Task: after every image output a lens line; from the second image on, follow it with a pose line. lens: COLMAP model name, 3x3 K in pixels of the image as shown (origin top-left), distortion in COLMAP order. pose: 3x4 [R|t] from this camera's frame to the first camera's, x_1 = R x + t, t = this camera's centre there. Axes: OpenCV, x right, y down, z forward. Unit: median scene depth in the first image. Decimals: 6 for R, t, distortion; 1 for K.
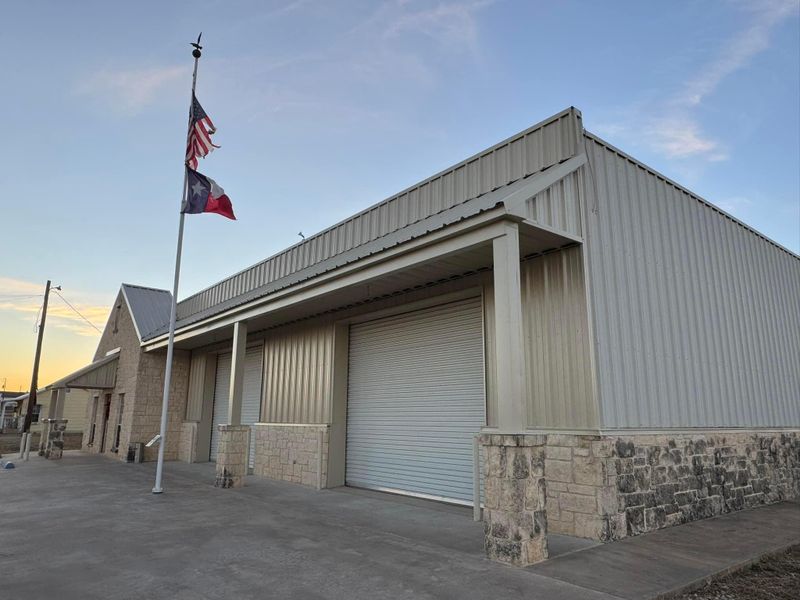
lens RADIAL K [[534.1, 0, 403.0], [0, 534.1, 299.9], [0, 0, 1]] dist [-0.006224, 0.001584]
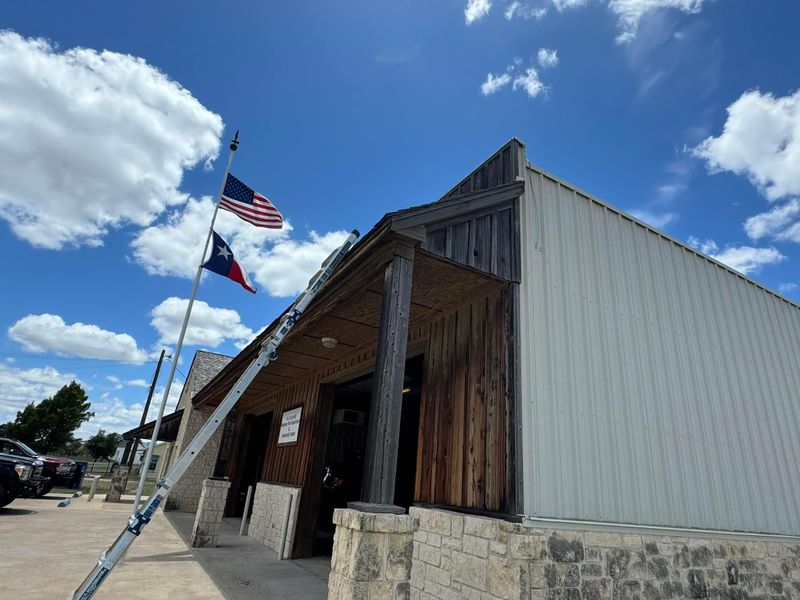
lens RADIAL K [[453.5, 0, 399.1], [0, 453.5, 302.1], [0, 0, 1]] dist [-0.001442, -0.003143]
pose [[0.982909, 0.007651, -0.183934, 0.296140], [-0.039723, 0.984414, -0.171325, 0.058987], [0.179756, 0.175703, 0.967893, 0.289473]]
